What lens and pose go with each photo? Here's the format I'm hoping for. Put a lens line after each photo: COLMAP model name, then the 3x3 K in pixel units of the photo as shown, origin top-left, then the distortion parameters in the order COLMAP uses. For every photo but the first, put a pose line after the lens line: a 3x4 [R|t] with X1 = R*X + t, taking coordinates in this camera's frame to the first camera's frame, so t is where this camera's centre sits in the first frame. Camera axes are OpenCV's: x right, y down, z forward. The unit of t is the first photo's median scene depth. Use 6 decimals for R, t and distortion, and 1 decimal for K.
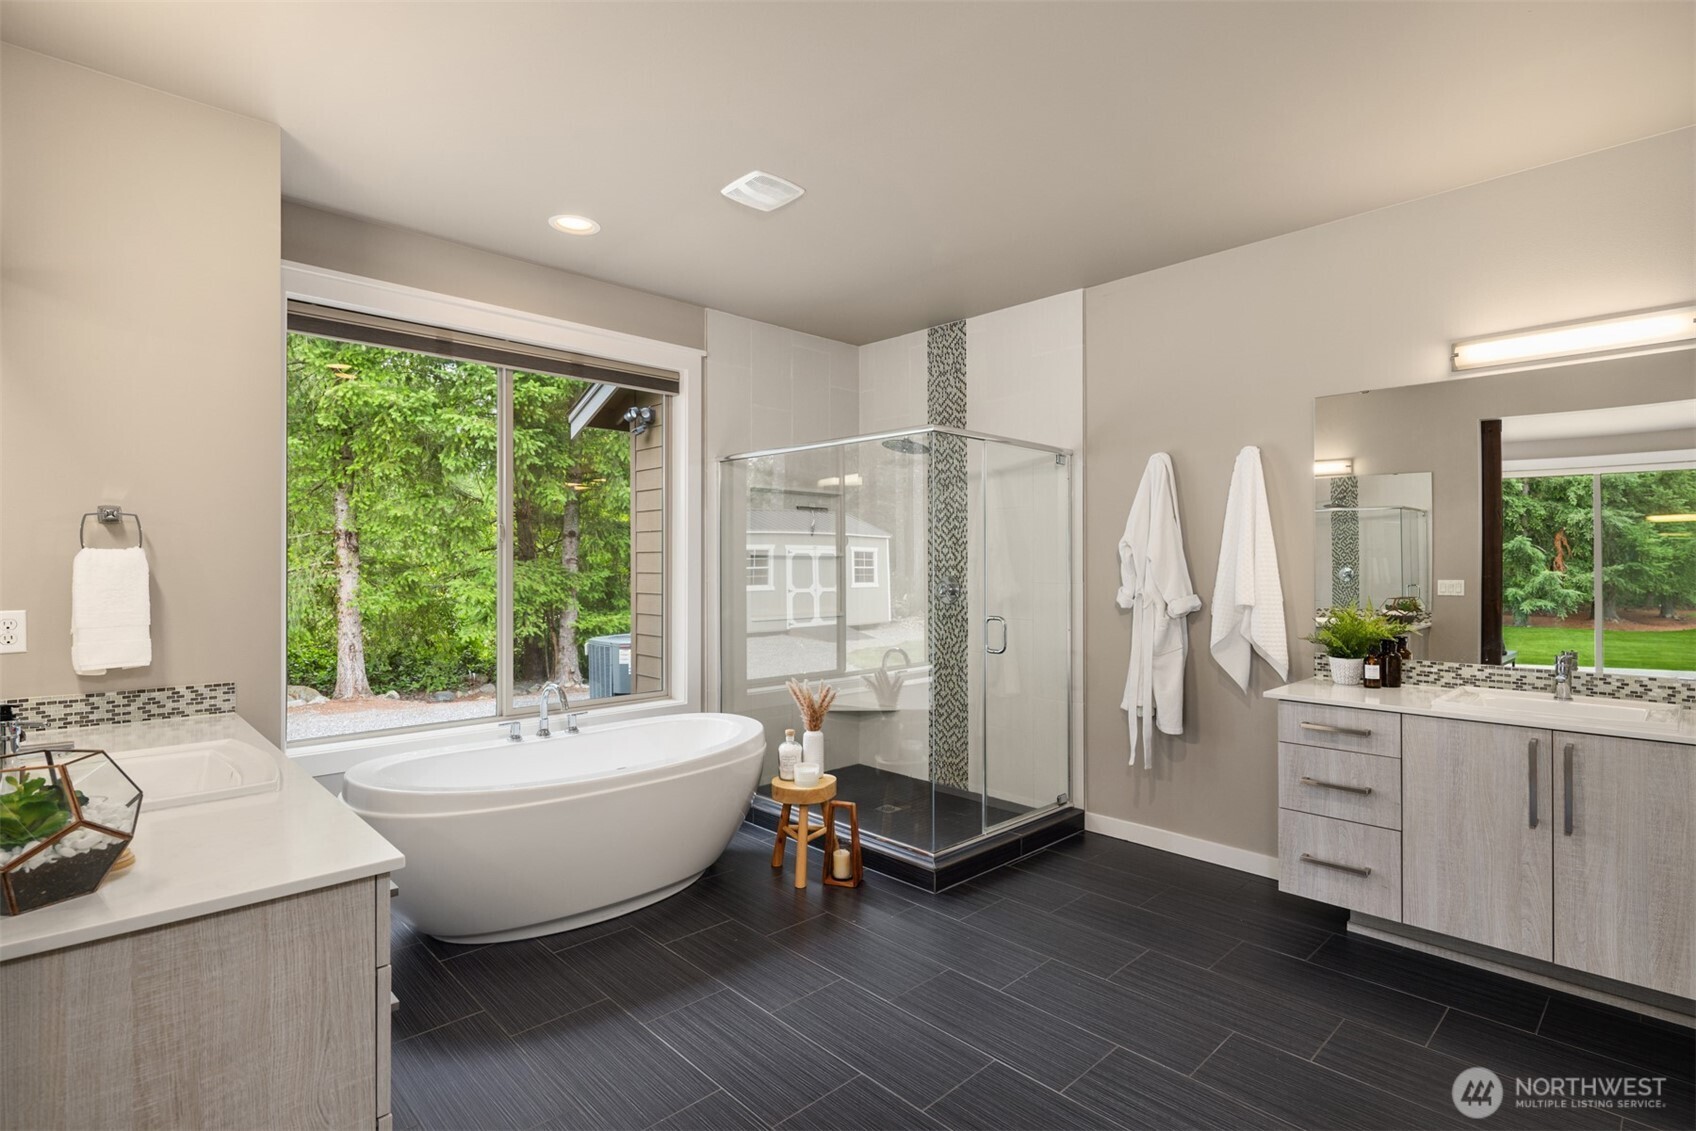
lens RADIAL K [[827.2, 0, 846.7], [0, 827.2, 566.1], [0, 0, 1]] dist [0.015593, -0.002765]
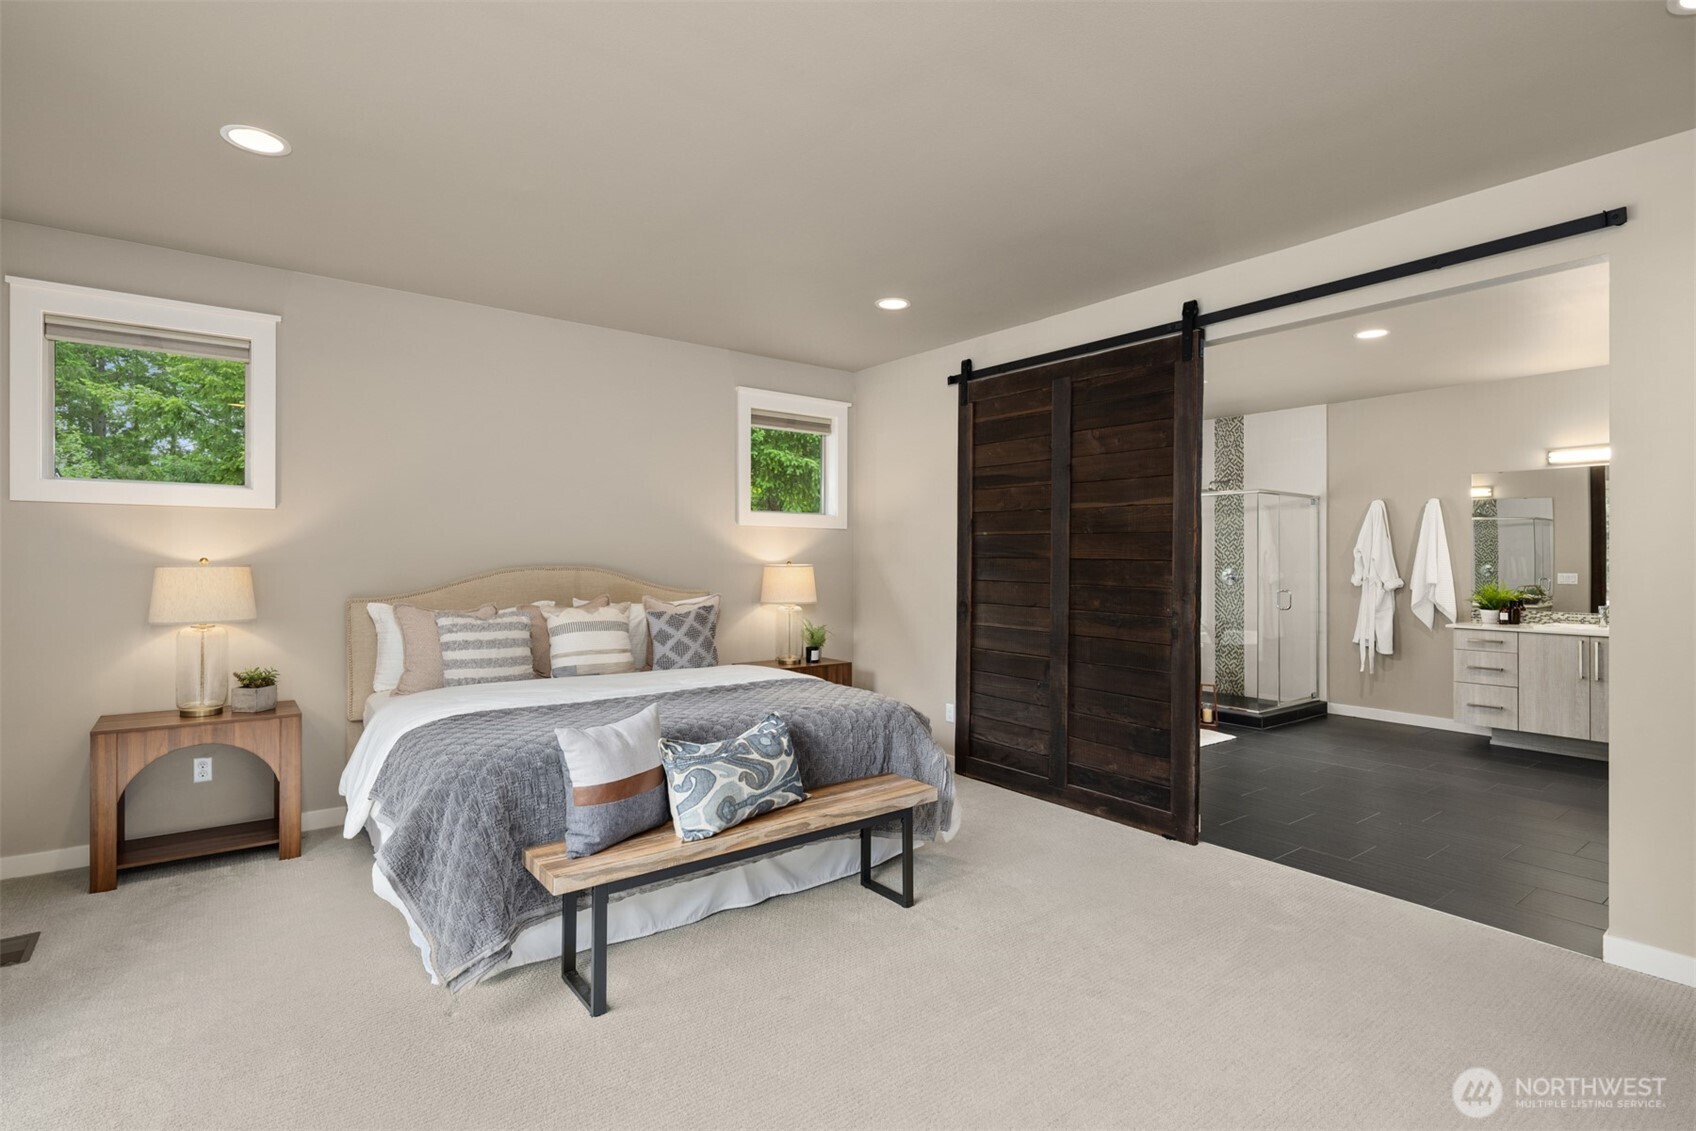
lens RADIAL K [[827.2, 0, 849.6], [0, 827.2, 559.5], [0, 0, 1]] dist [0.015593, -0.002765]
pose [[0.993951, 0.002682, -0.109794, -0.582447], [-0.003089, 0.999989, -0.003533, 0.003234], [0.109783, 0.003850, 0.993948, -0.954204]]
